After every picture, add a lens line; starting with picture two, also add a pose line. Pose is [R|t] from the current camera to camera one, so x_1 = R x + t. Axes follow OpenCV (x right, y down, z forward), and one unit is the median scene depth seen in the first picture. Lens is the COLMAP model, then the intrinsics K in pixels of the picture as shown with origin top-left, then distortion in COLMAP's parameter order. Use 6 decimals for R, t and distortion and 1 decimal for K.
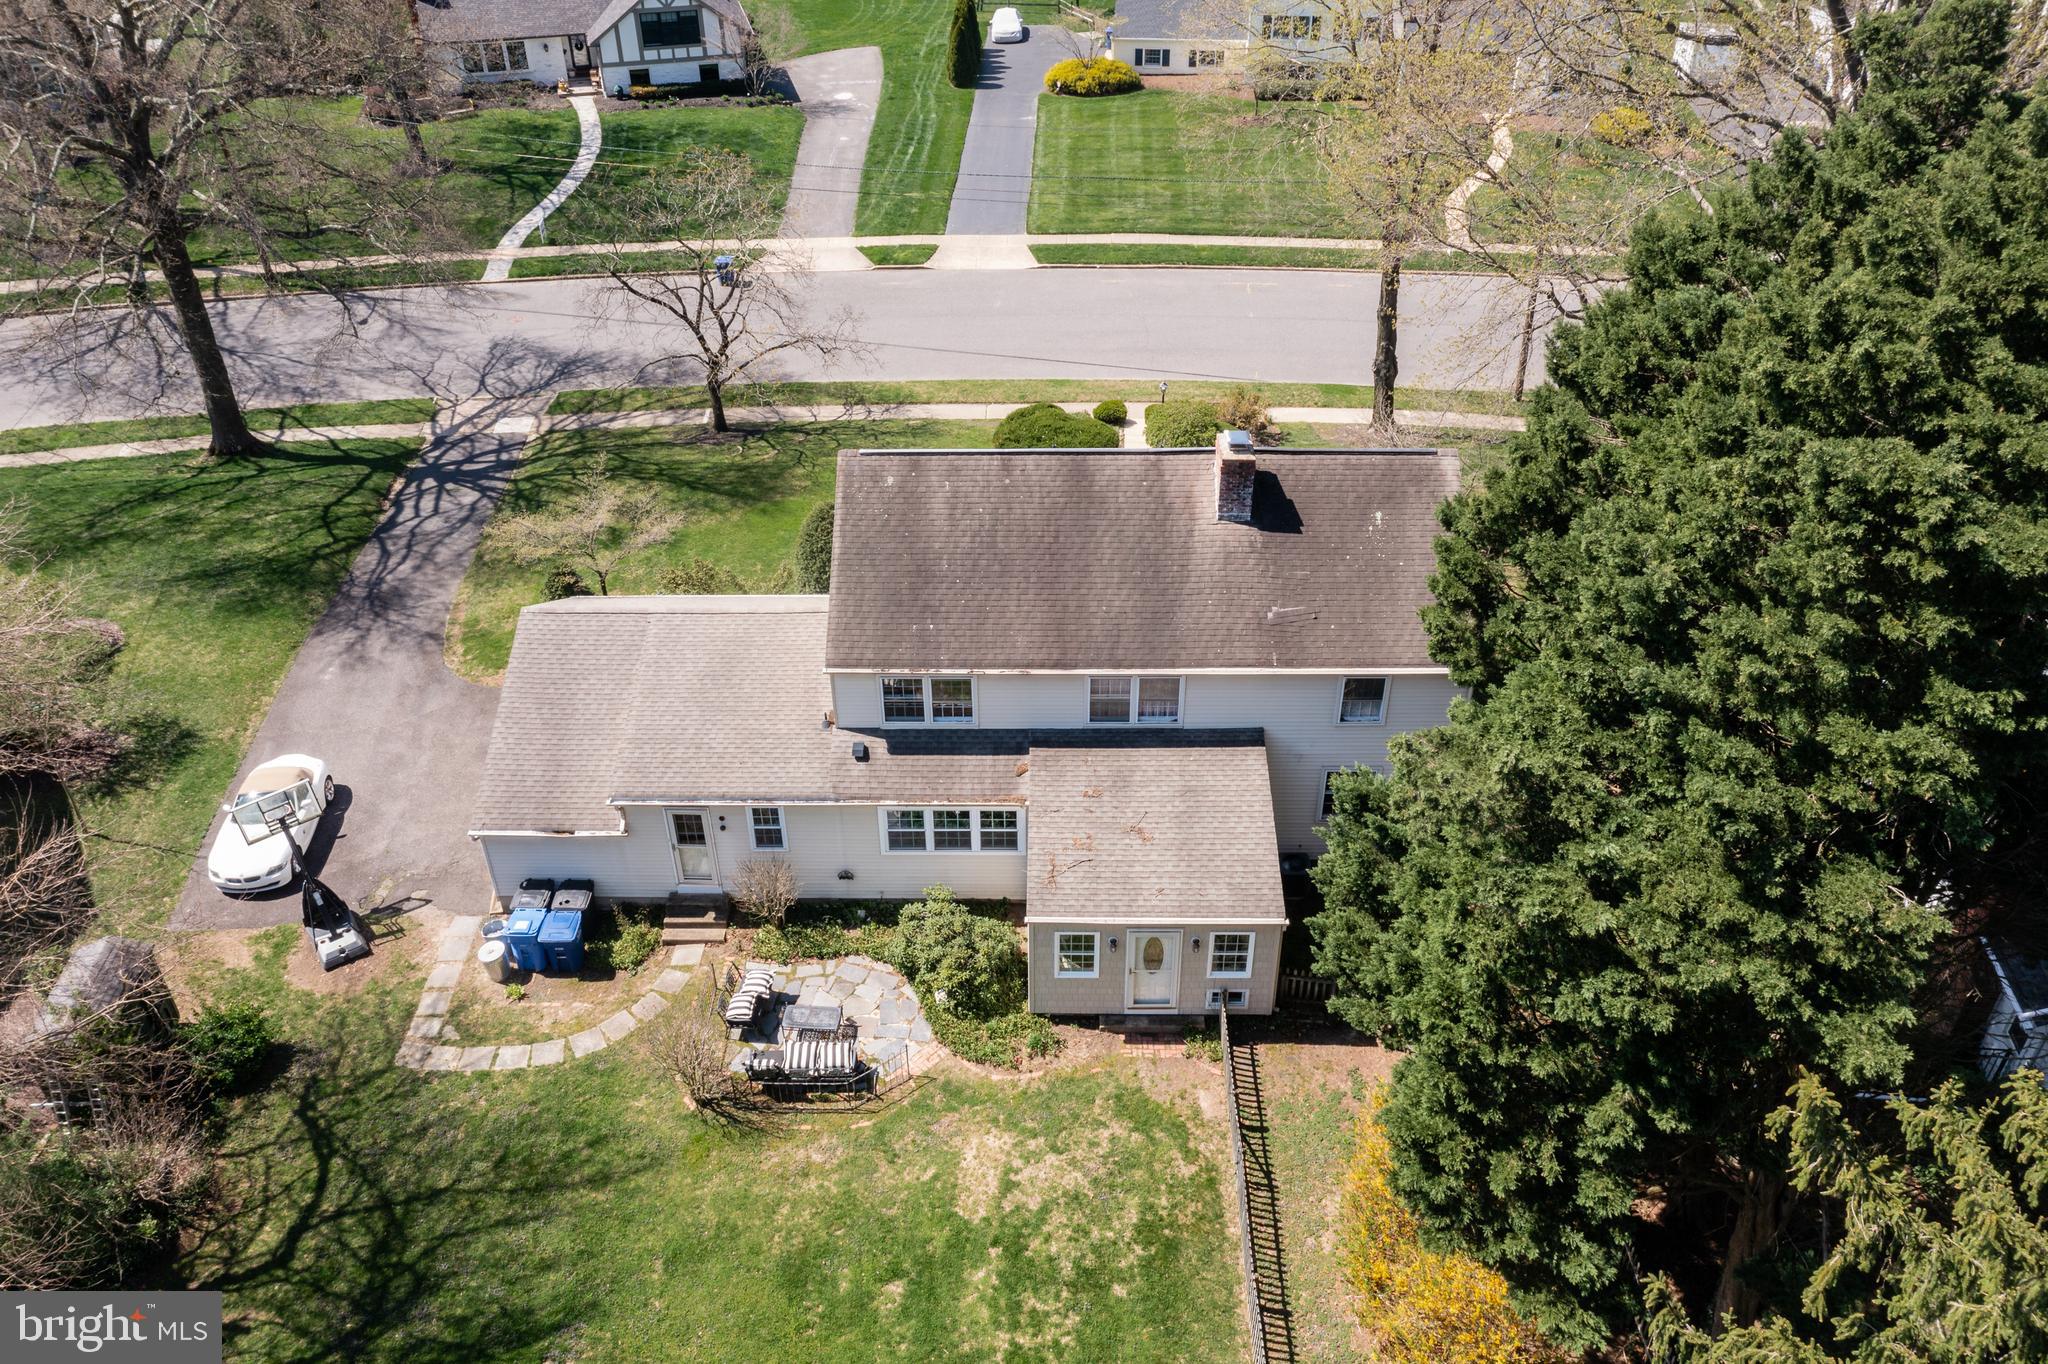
lens RADIAL K [[1585.1, 0, 1022.6], [0, 1585.1, 747.9], [0, 0, 1]] dist [-0.008224, 0.001340]
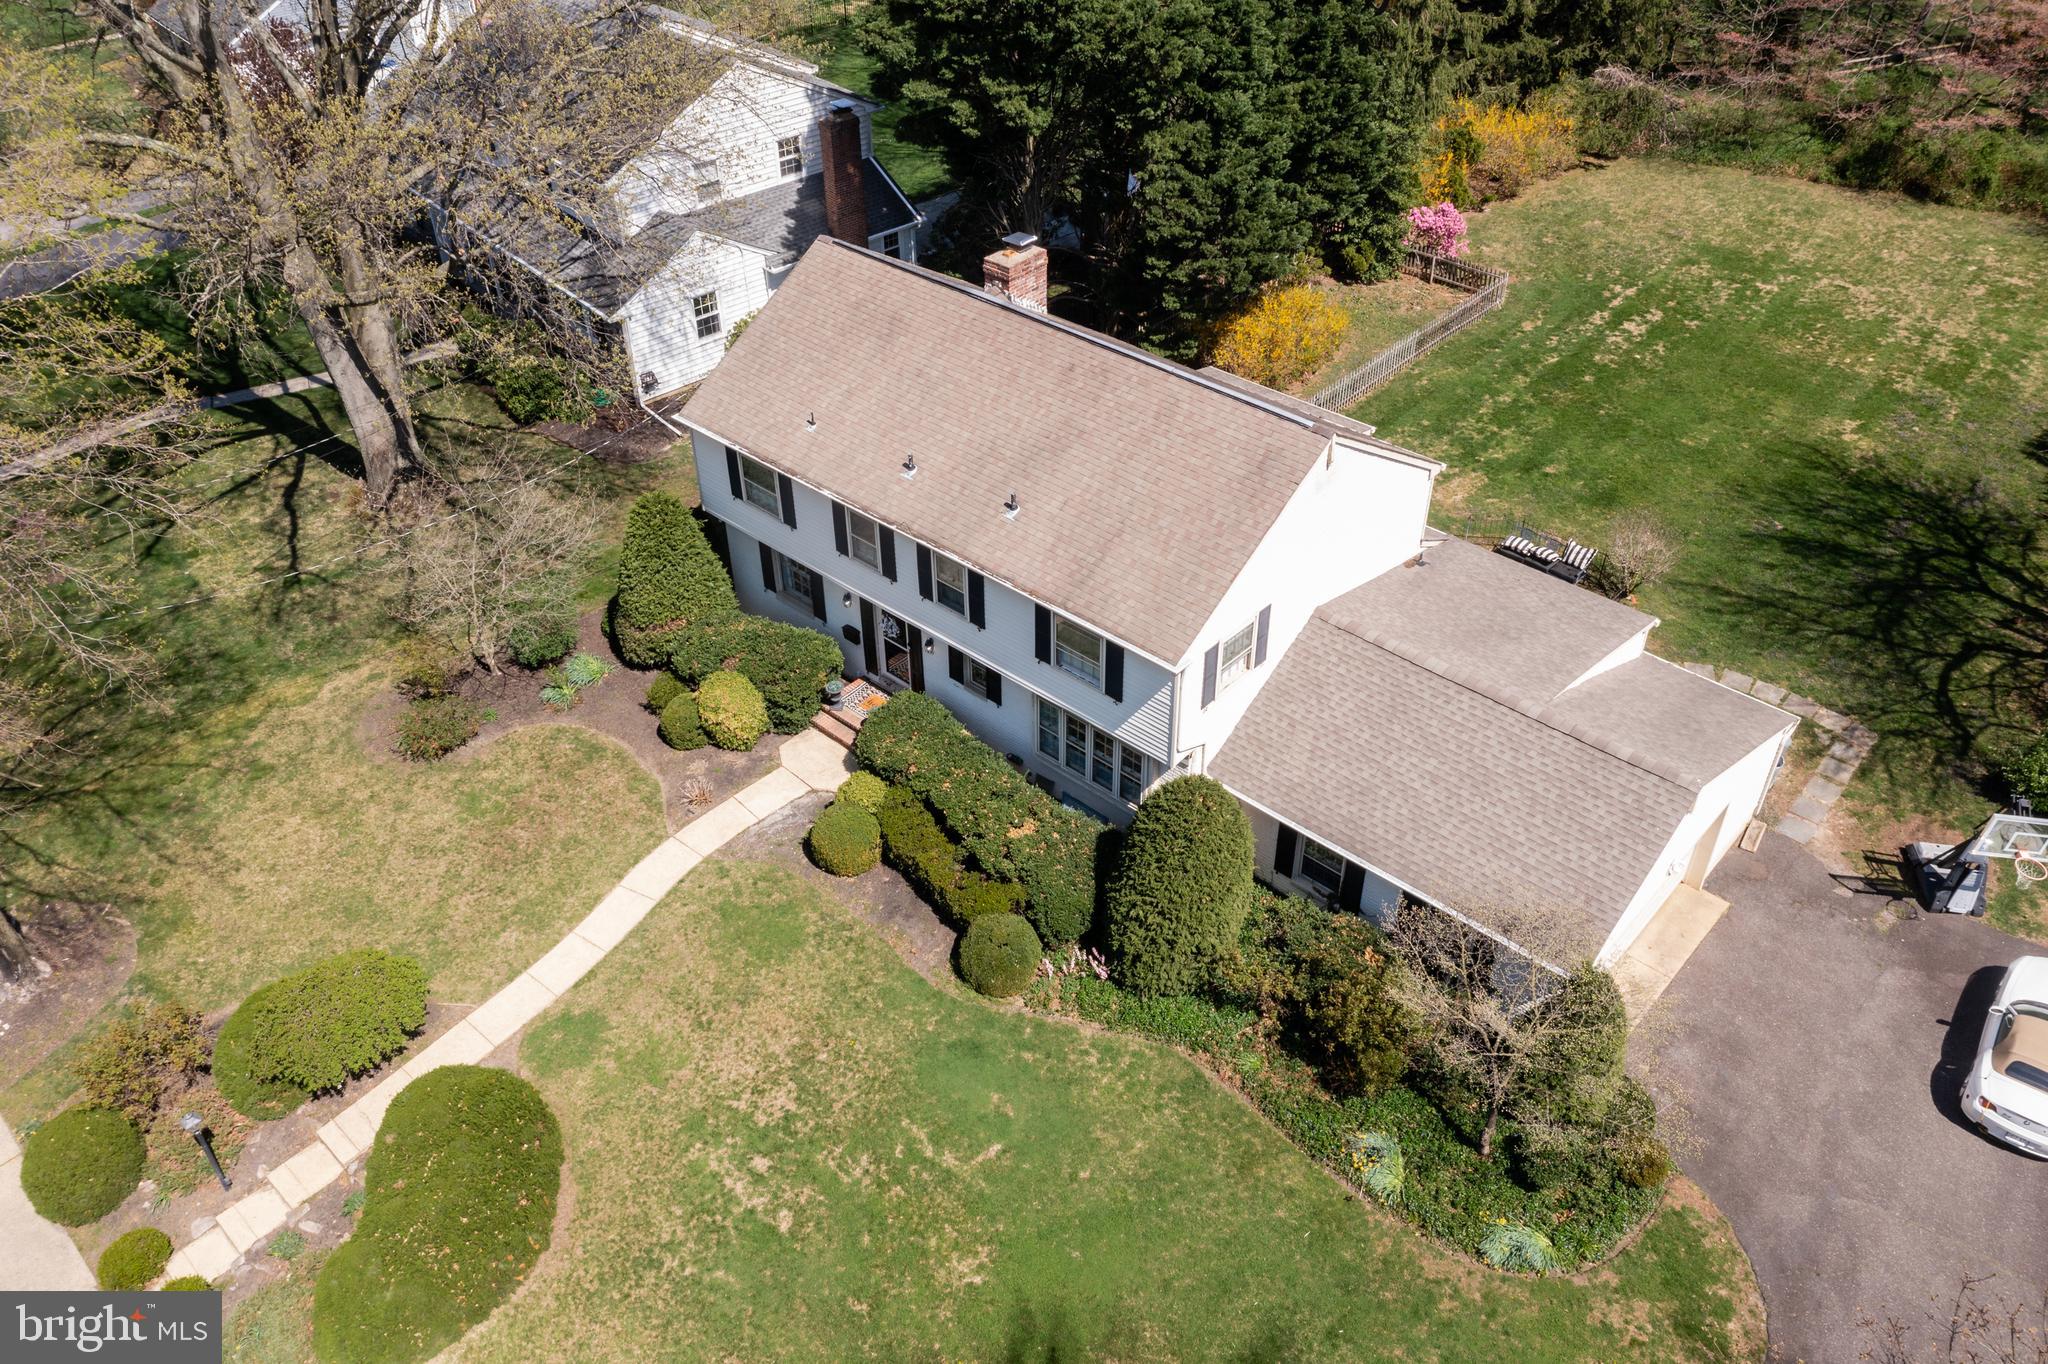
lens RADIAL K [[1608.3, 0, 1039.4], [0, 1608.3, 674.0], [0, 0, 1]] dist [0.013283, 0.008462]
pose [[-0.757357, -0.385693, 0.526927, -0.494572], [0.417728, 0.334065, 0.844928, -0.920371], [-0.501911, 0.860024, -0.091892, 1.268857]]
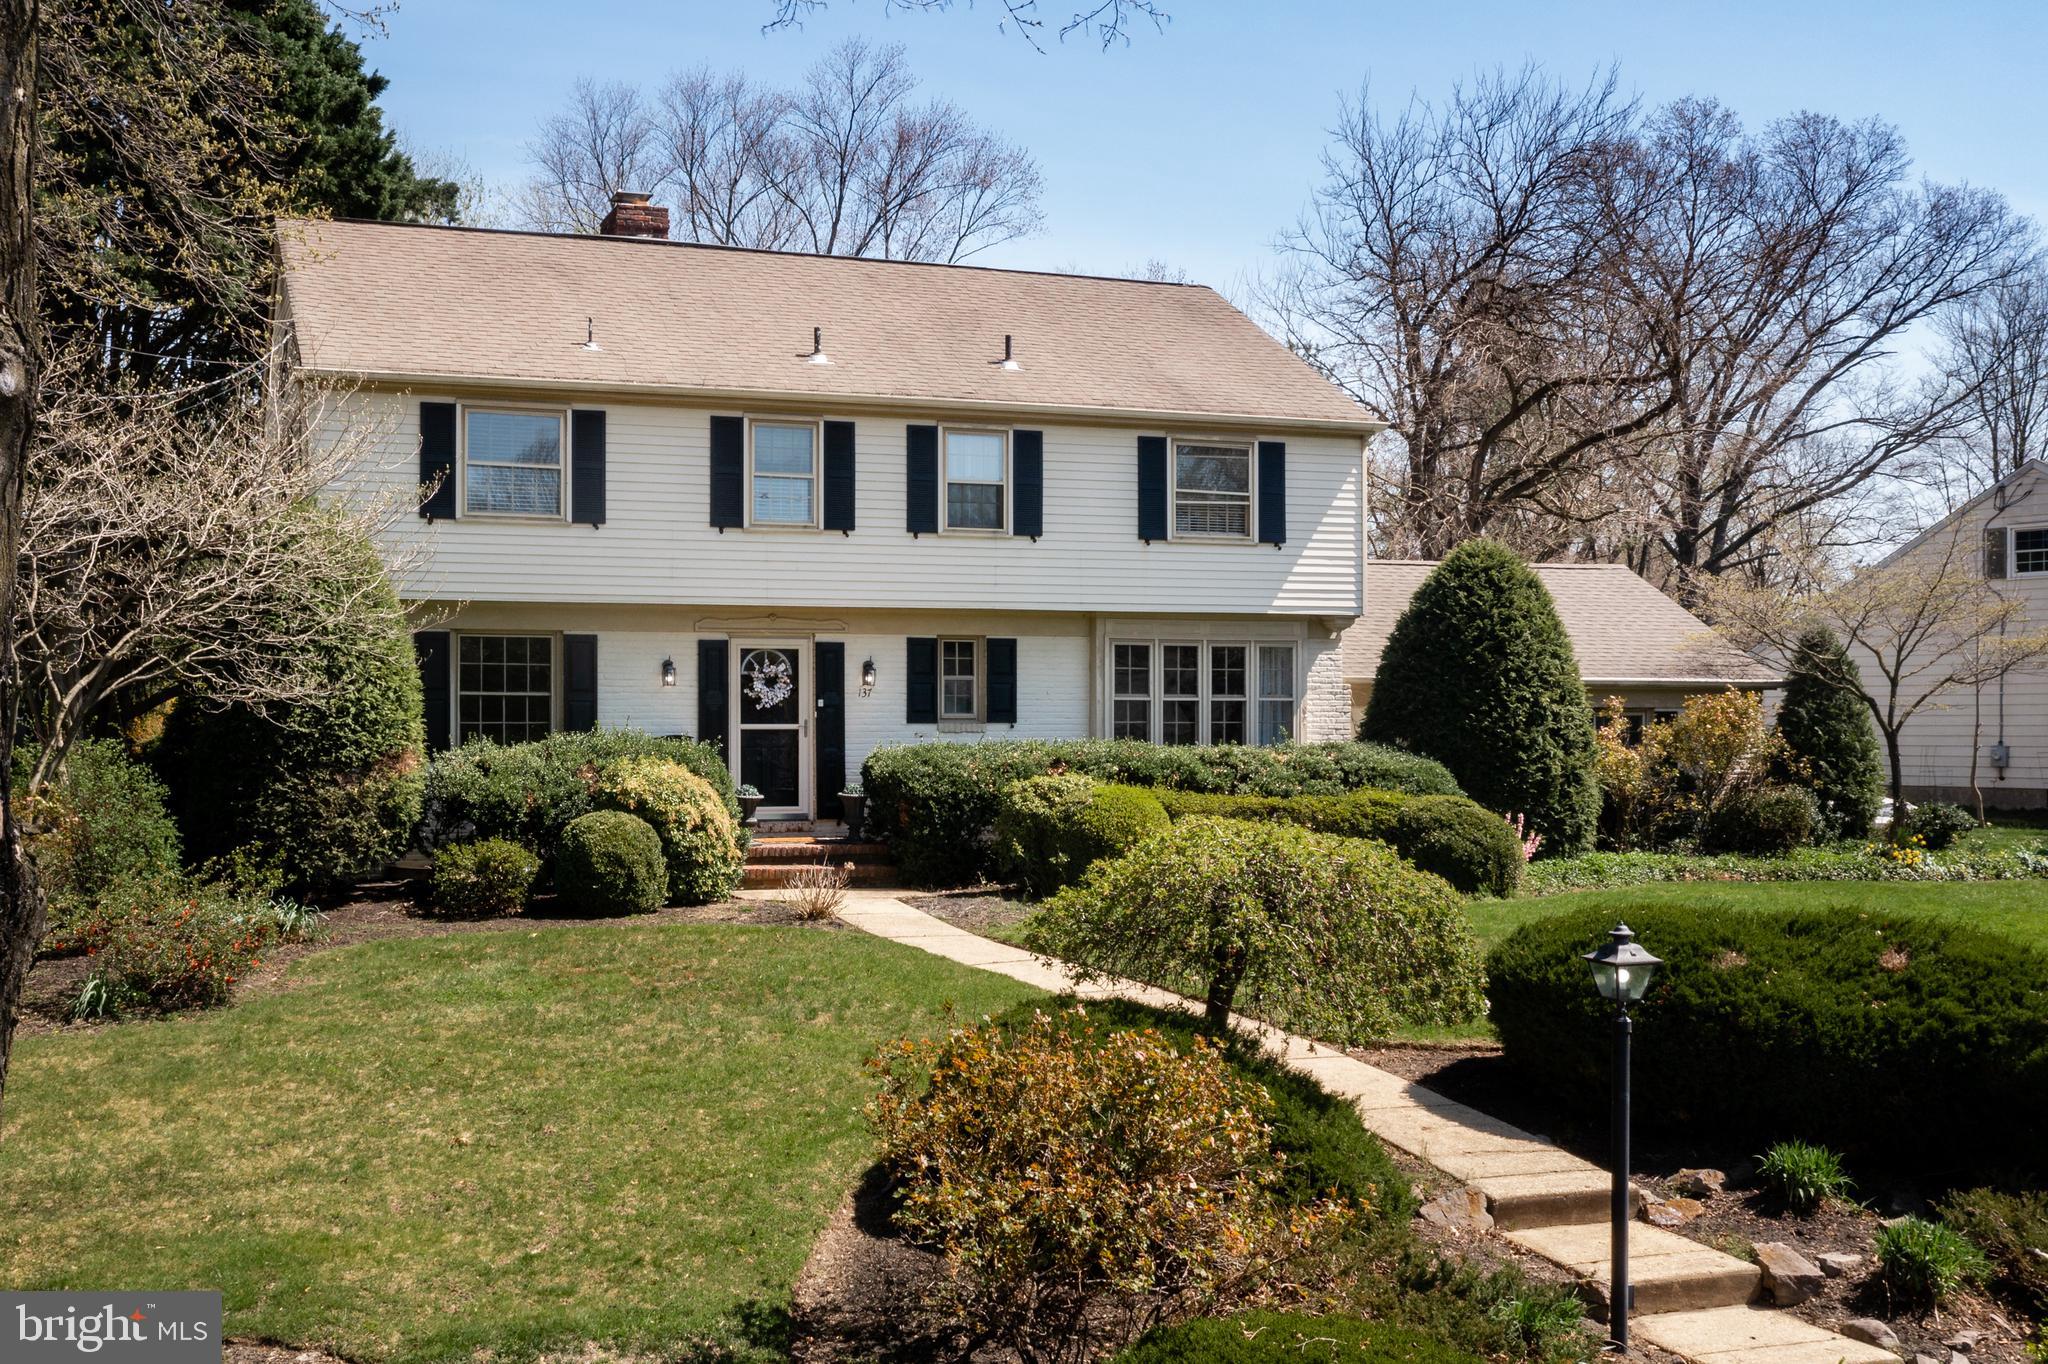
lens RADIAL K [[2089.7, 0, 889.6], [0, 2089.7, 686.6], [0, 0, 1]] dist [-0.014317, -0.003326]
pose [[-0.933362, 0.008017, -0.358848, 0.345053], [-0.210661, 0.797221, 0.565738, -0.539919], [0.290617, 0.603634, -0.742407, 1.755604]]
